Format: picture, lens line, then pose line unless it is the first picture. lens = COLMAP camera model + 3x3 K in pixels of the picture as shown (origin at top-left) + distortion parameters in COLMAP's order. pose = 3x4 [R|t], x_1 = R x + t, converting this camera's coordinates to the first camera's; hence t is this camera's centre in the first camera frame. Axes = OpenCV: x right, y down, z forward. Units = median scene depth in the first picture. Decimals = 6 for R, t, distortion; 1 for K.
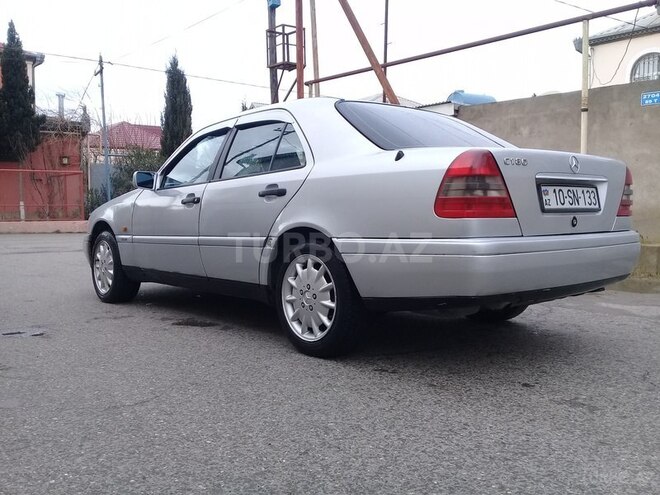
lens RADIAL K [[601.1, 0, 330.0], [0, 601.1, 247.5], [0, 0, 1]] dist [0.095173, -0.177101]
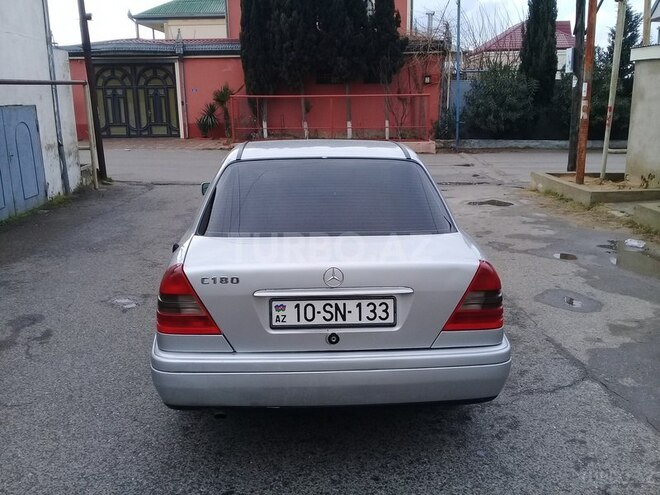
lens RADIAL K [[601.1, 0, 330.0], [0, 601.1, 247.5], [0, 0, 1]] dist [0.095173, -0.177101]
pose [[0.784774, 0.139958, -0.603773, 0.909918], [-0.035816, 0.982782, 0.181263, -0.333431], [0.618746, -0.120626, 0.776275, 0.322611]]
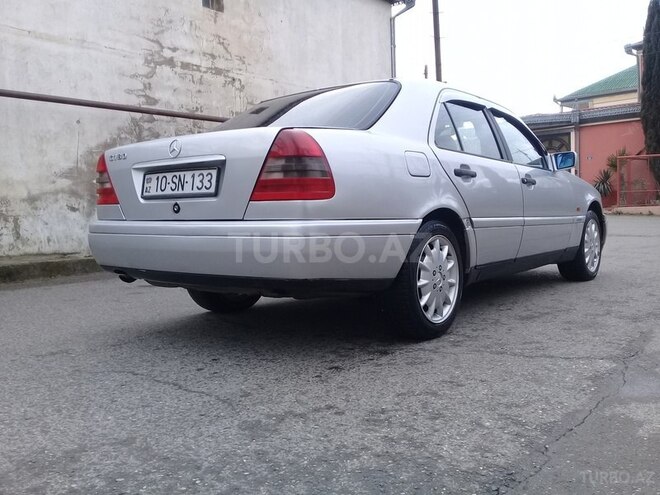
lens RADIAL K [[601.1, 0, 330.0], [0, 601.1, 247.5], [0, 0, 1]] dist [0.095173, -0.177101]
pose [[0.199528, 0.068357, -0.977505, 1.392717], [-0.036600, 0.997388, 0.062277, -0.048307], [0.979208, 0.023351, 0.201509, 1.041776]]
